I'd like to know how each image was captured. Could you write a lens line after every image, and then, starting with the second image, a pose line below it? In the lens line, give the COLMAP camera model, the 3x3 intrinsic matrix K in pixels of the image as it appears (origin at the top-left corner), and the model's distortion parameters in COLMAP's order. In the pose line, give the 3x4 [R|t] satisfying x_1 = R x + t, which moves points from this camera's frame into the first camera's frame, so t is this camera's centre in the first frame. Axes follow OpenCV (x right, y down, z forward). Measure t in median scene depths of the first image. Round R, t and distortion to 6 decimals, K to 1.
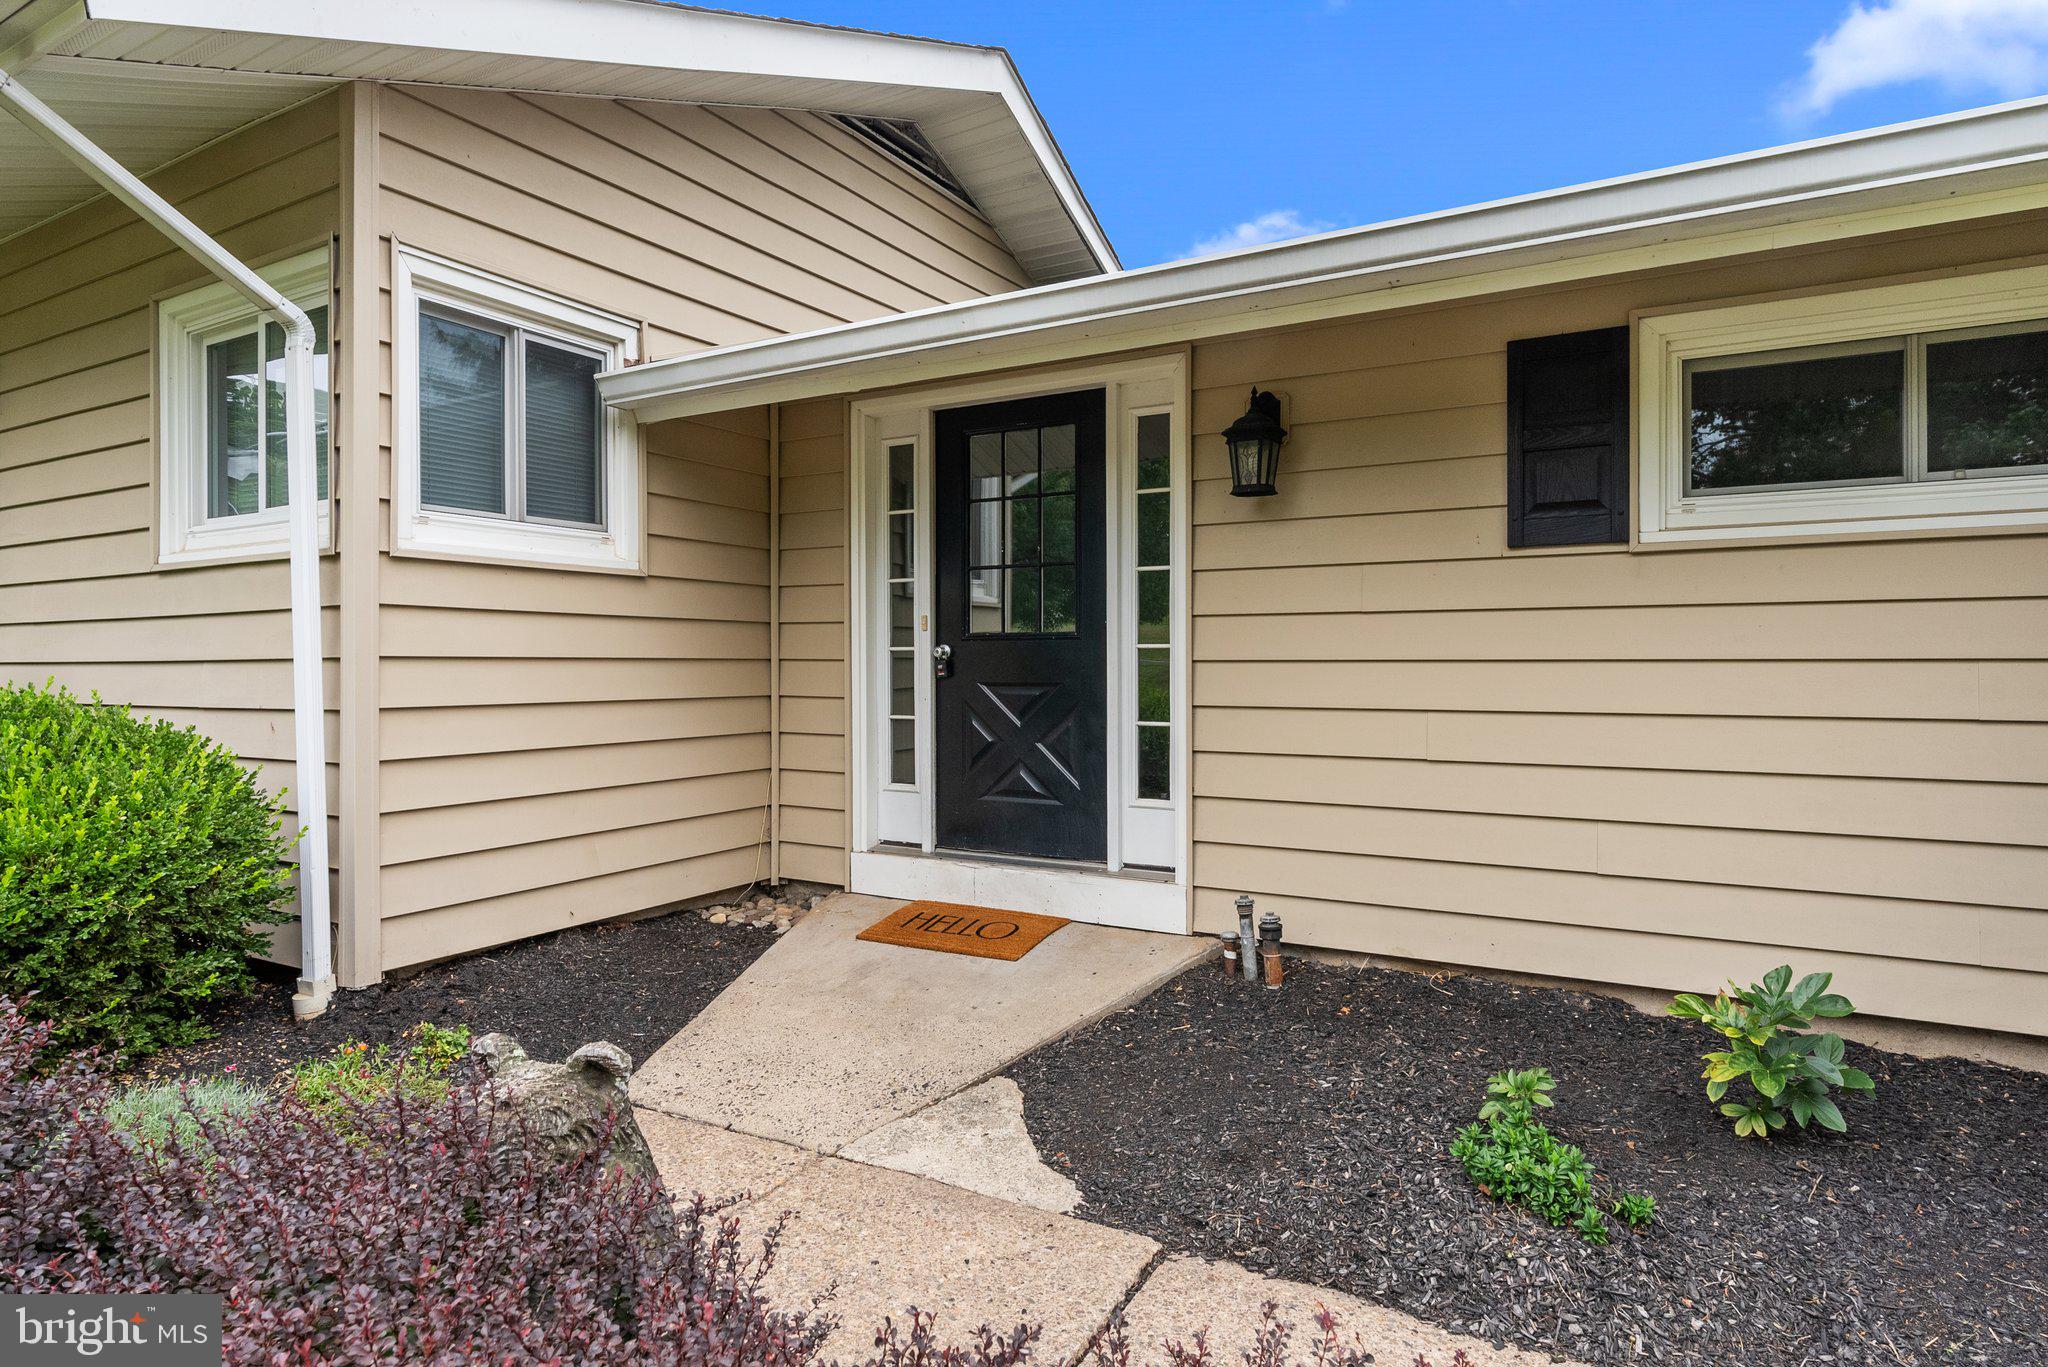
lens RADIAL K [[1124.9, 0, 1033.0], [0, 1124.9, 675.5], [0, 0, 1]] dist [0.000791, -0.000019]
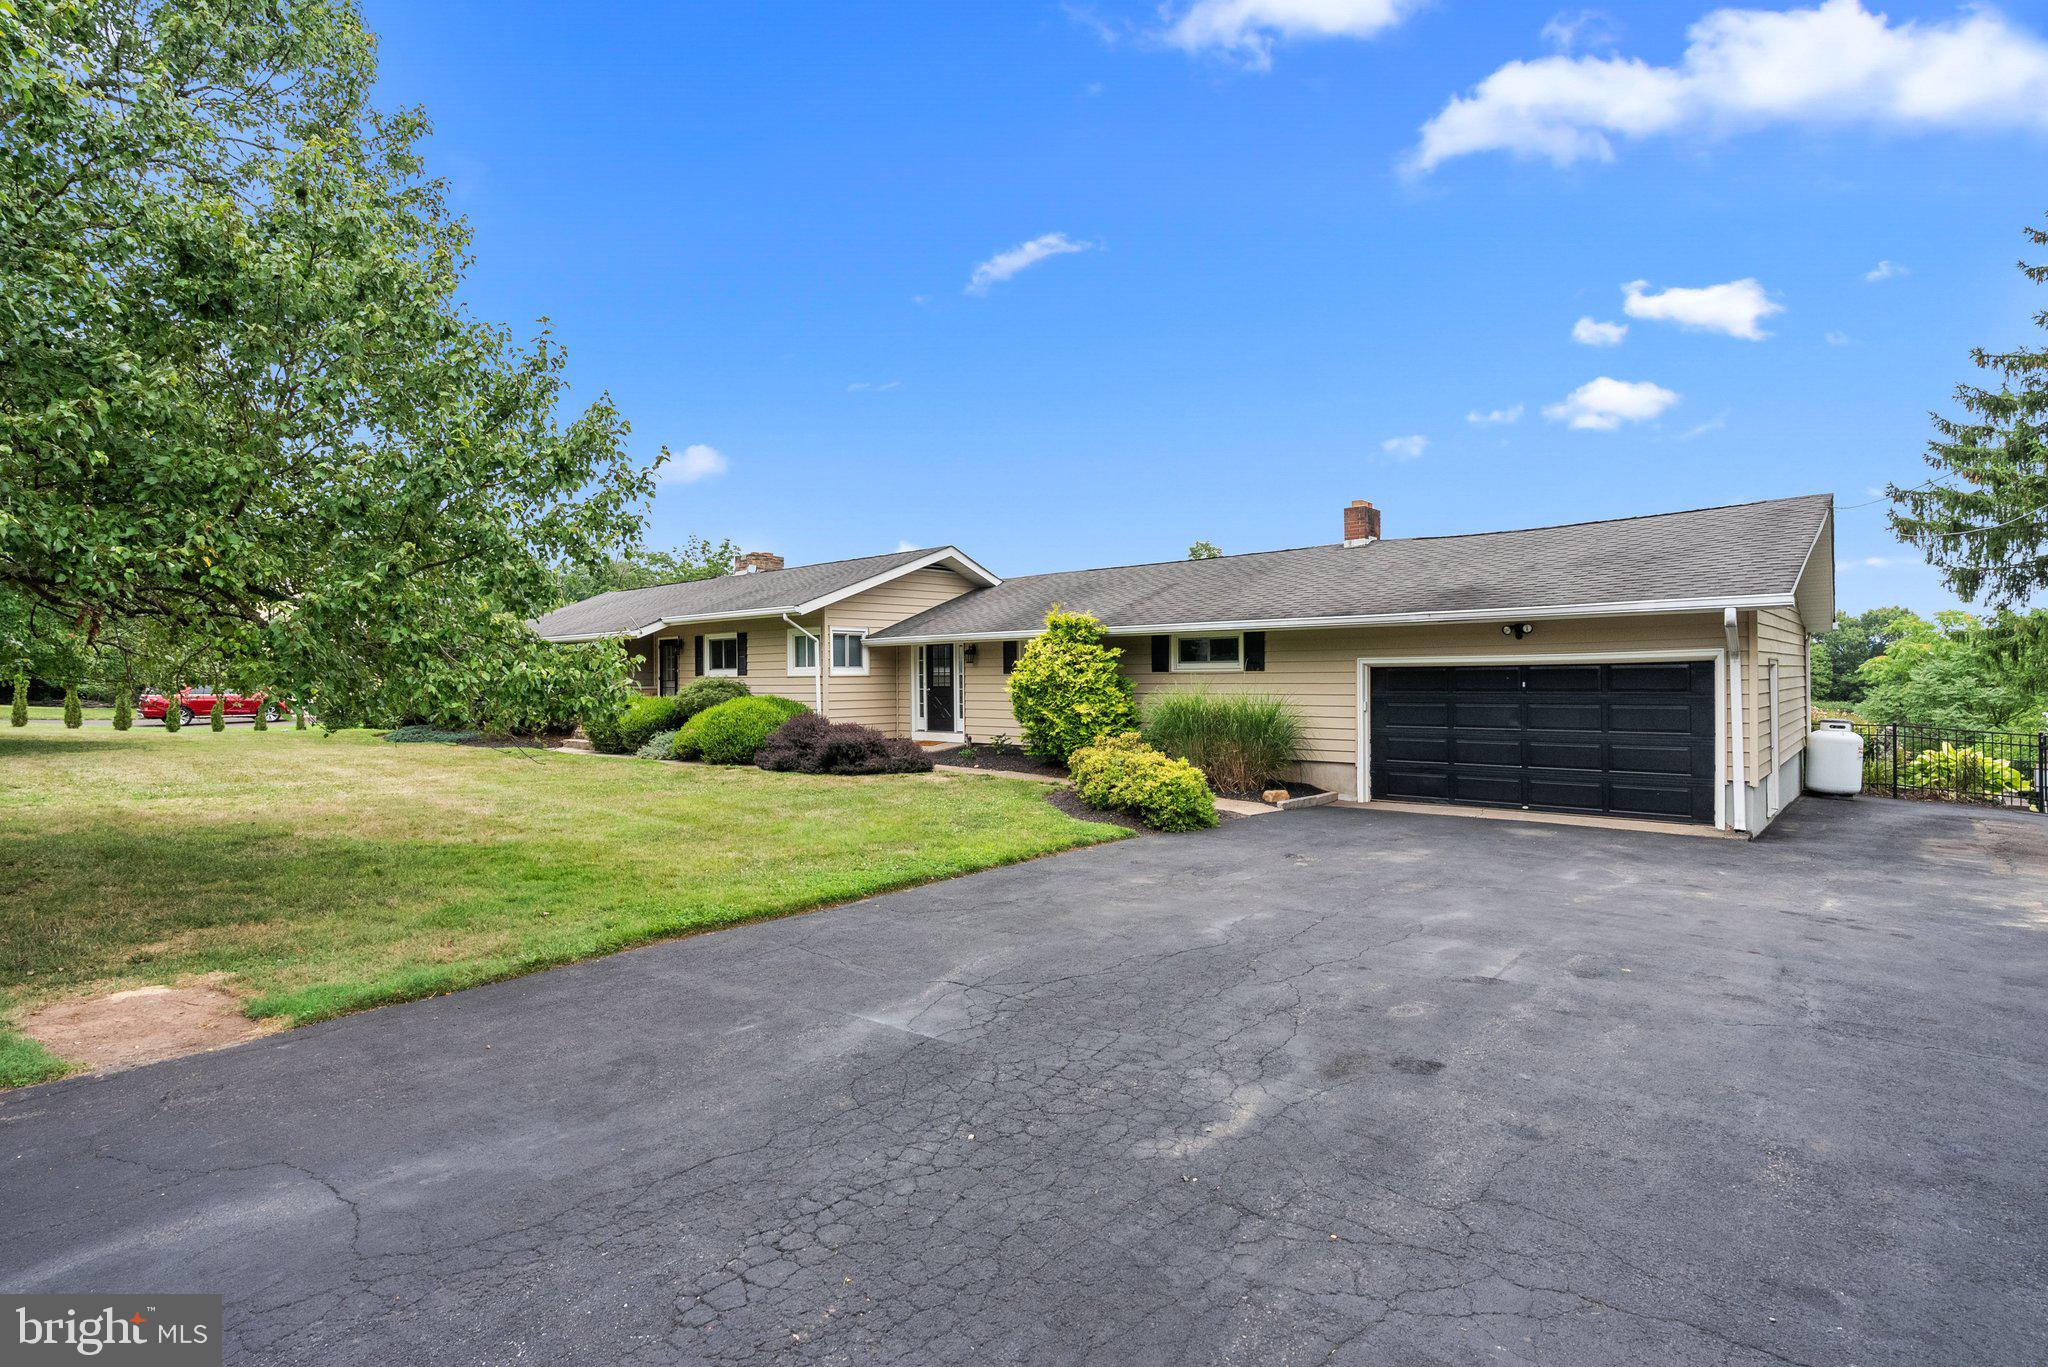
lens RADIAL K [[1005.0, 0, 1039.8], [0, 1005.0, 684.1], [0, 0, 1]] dist [-0.010733, 0.000607]
pose [[0.981640, -0.006299, -0.190638, 1.351823], [0.005619, 0.999976, -0.004108, -0.028767], [0.190659, 0.002961, 0.981652, -3.514768]]
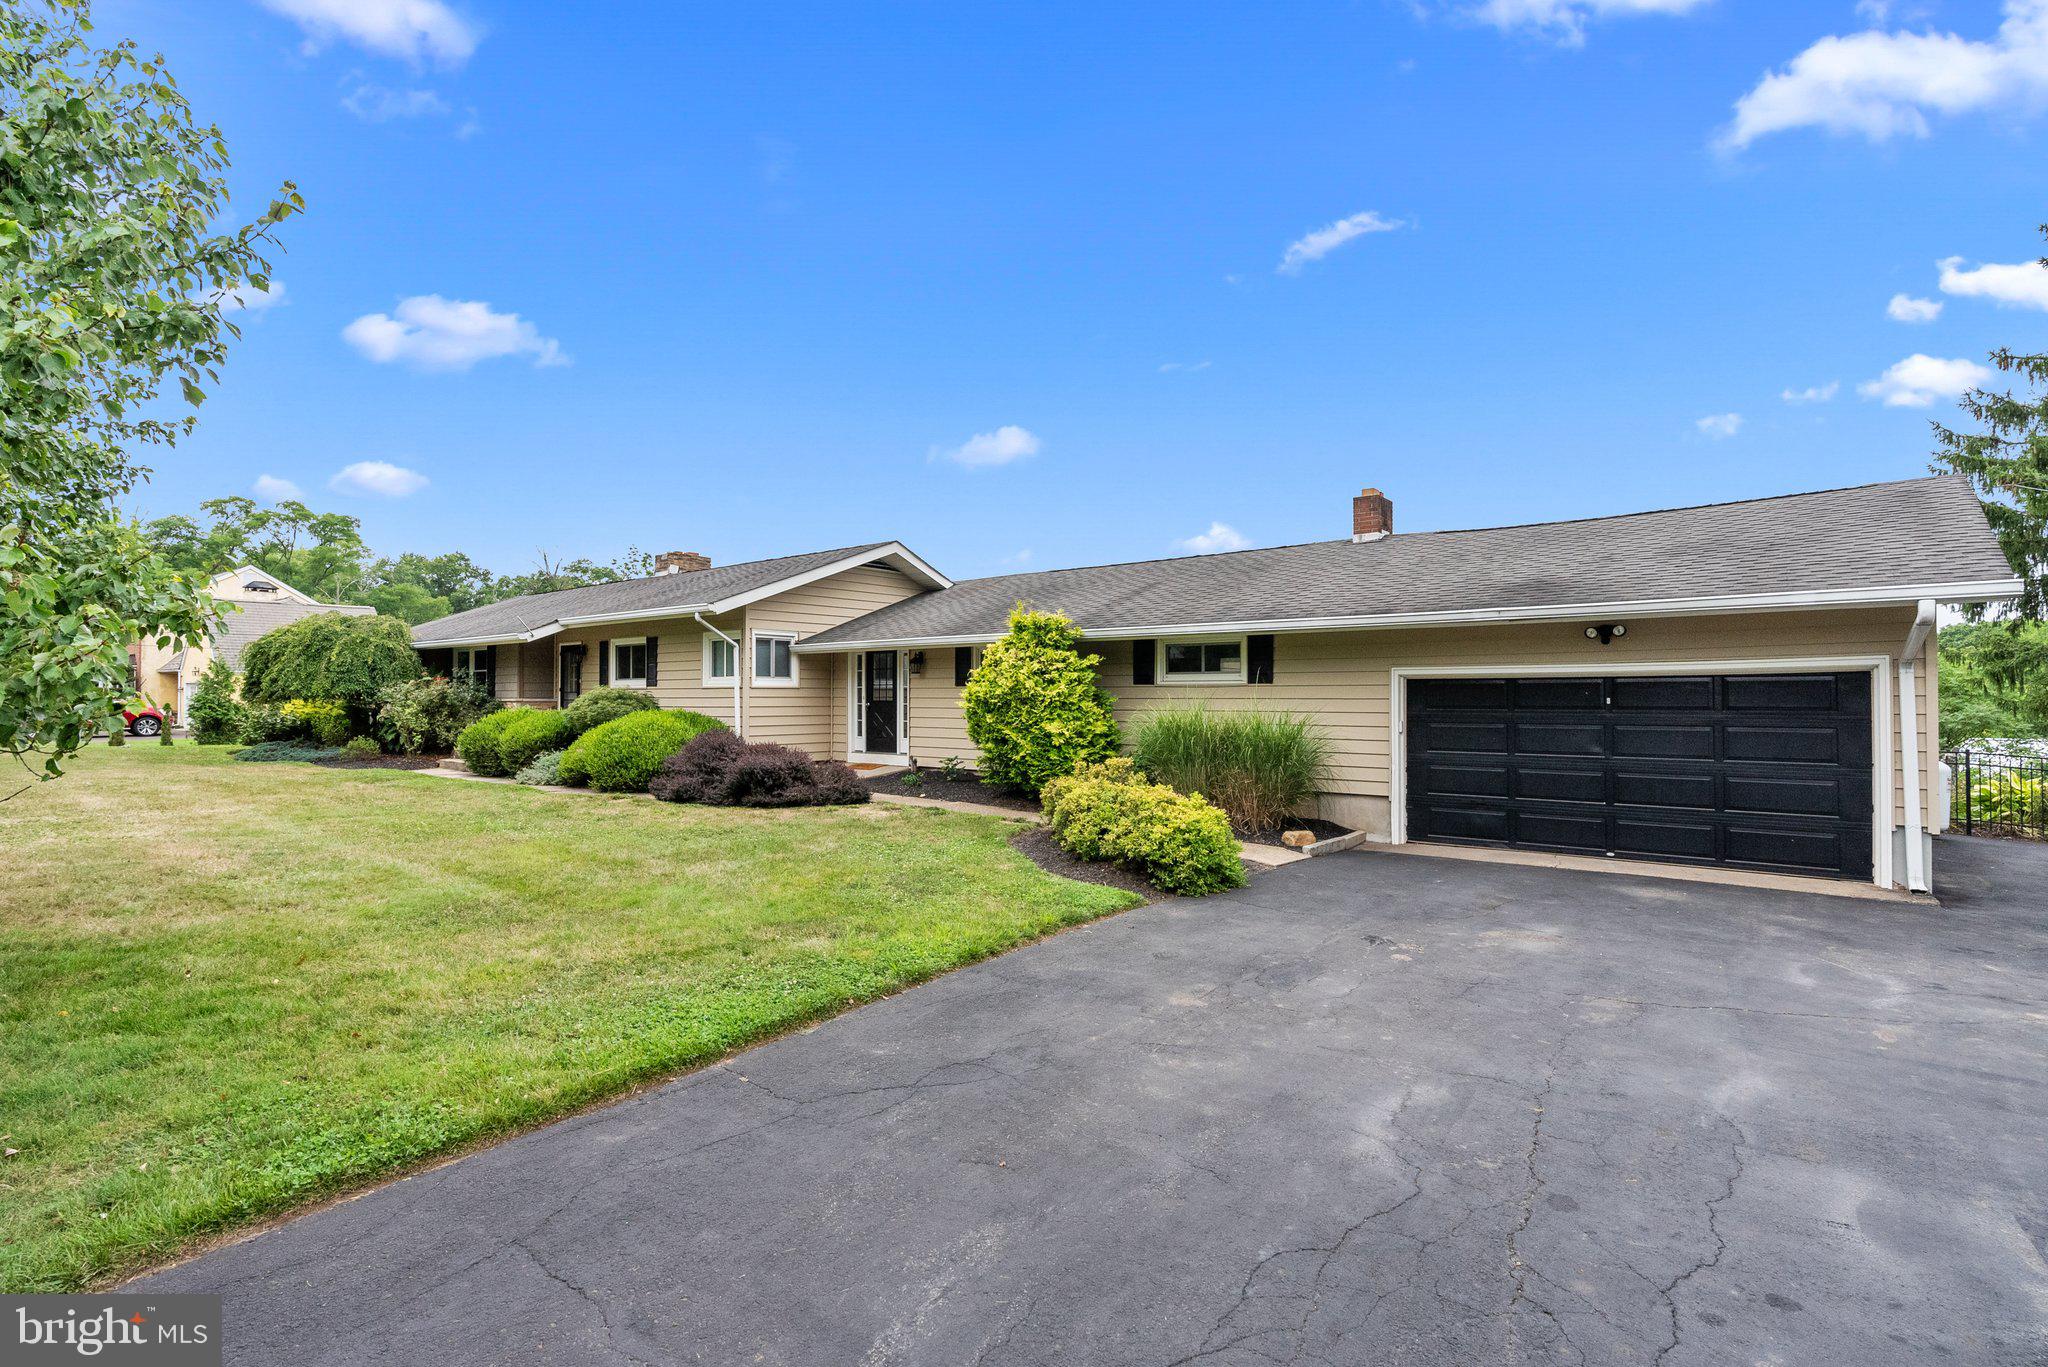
lens RADIAL K [[1004.4, 0, 1030.2], [0, 1004.4, 700.4], [0, 0, 1]] dist [-0.014797, -0.000136]
pose [[0.989036, 0.001148, -0.147672, 1.190203], [-0.002152, 0.999976, -0.006641, -0.014947], [0.147661, 0.006886, 0.989014, -2.905252]]
